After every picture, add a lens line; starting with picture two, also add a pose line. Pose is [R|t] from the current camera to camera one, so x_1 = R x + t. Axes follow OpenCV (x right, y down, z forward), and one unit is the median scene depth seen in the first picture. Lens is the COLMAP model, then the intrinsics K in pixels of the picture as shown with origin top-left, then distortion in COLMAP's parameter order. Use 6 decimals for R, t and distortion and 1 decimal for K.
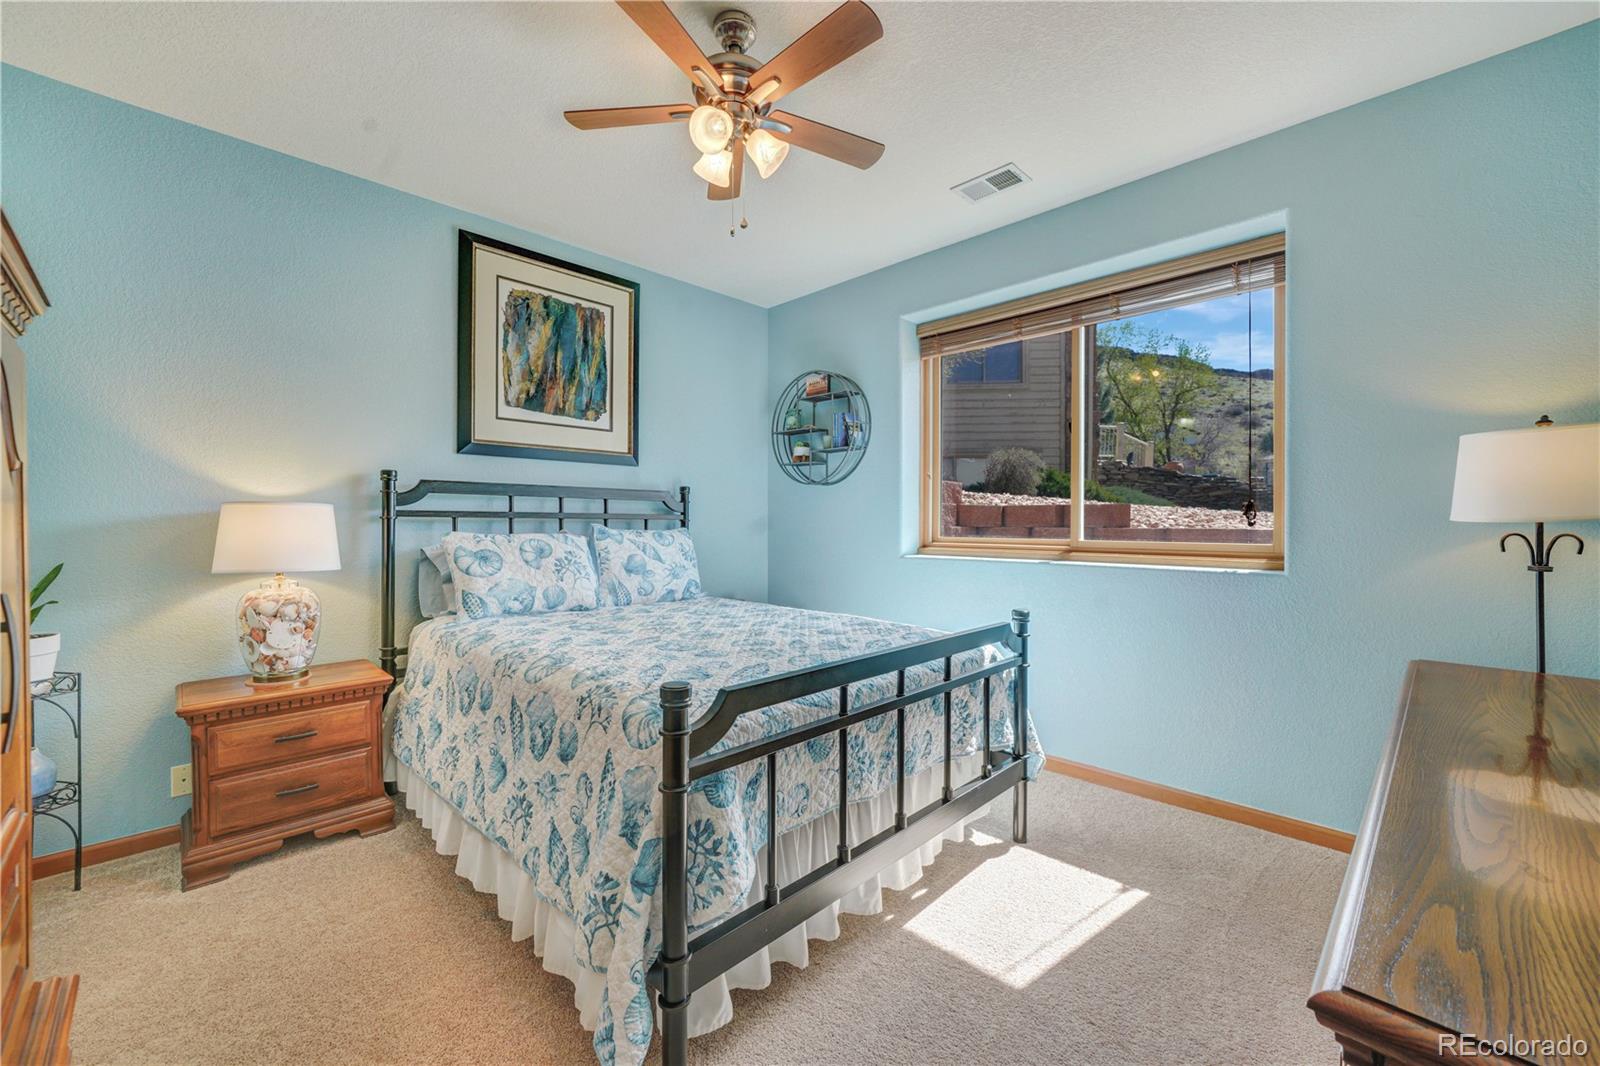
lens RADIAL K [[634.3, 0, 788.9], [0, 634.3, 523.5], [0, 0, 1]] dist [-0.013001, 0.000154]
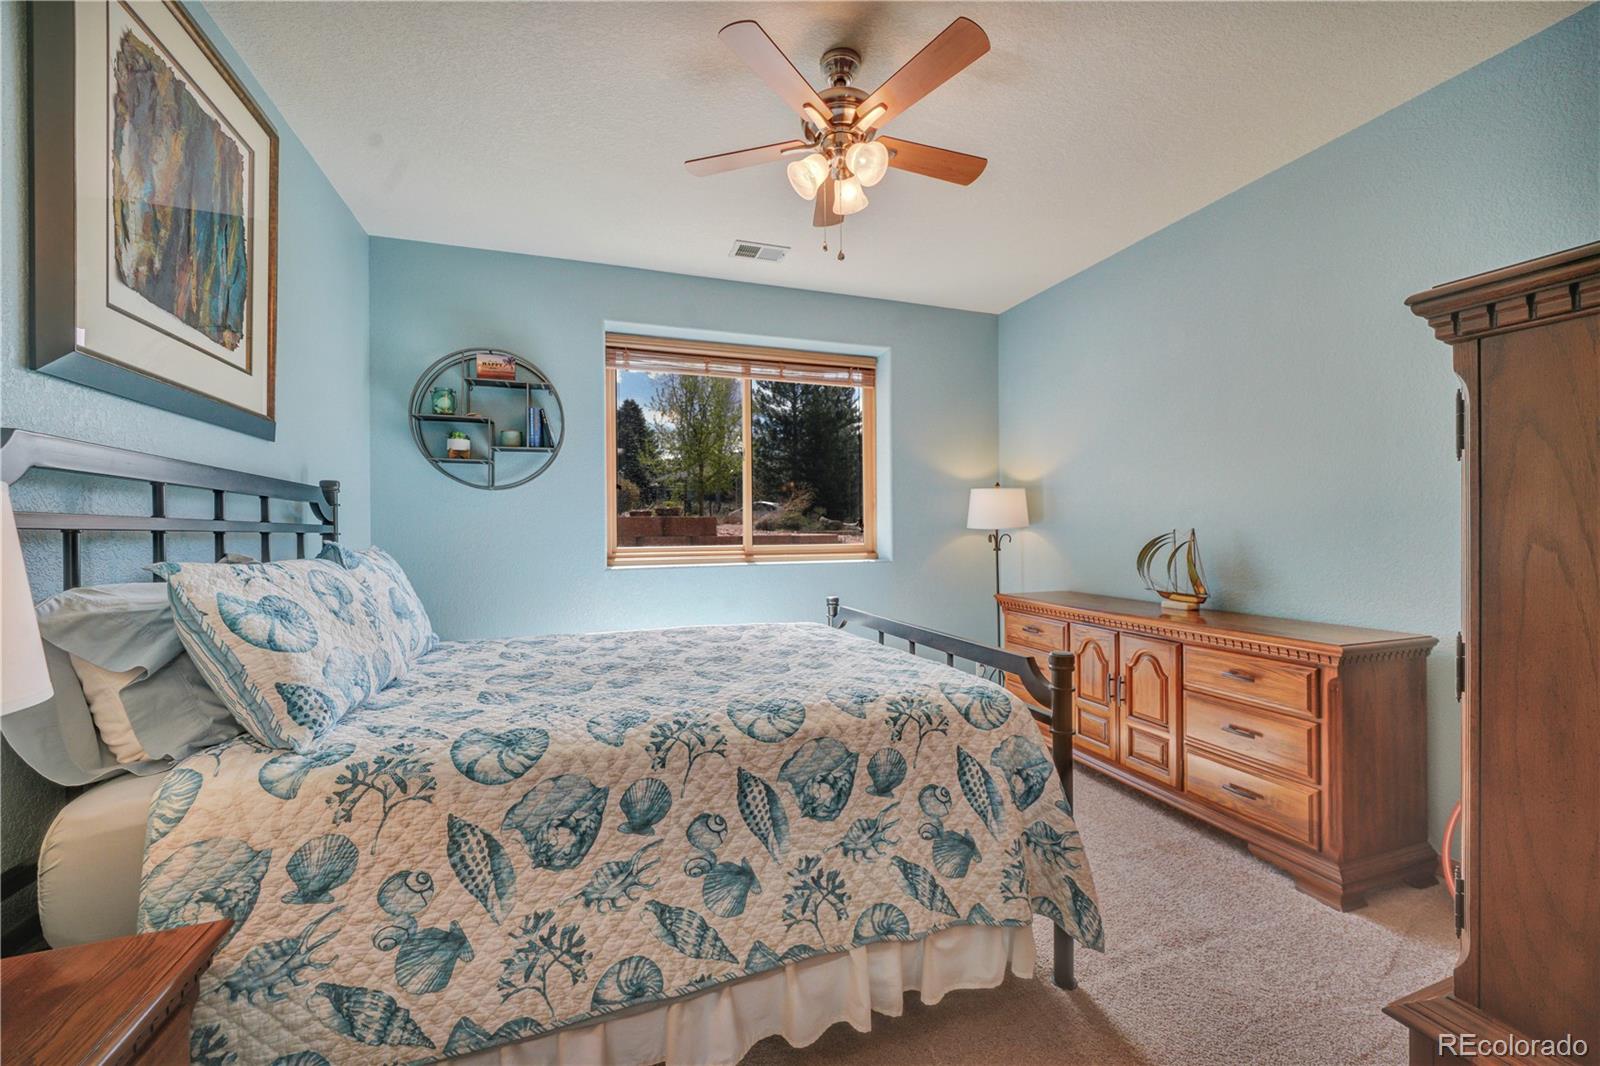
lens RADIAL K [[634.3, 0, 793.0], [0, 634.3, 532.0], [0, 0, 1]] dist [-0.013001, 0.000154]
pose [[0.422795, -0.006236, 0.906204, -0.637052], [0.012471, 0.999922, 0.001062, -0.002817], [-0.906140, 0.010852, 0.422840, 0.374799]]
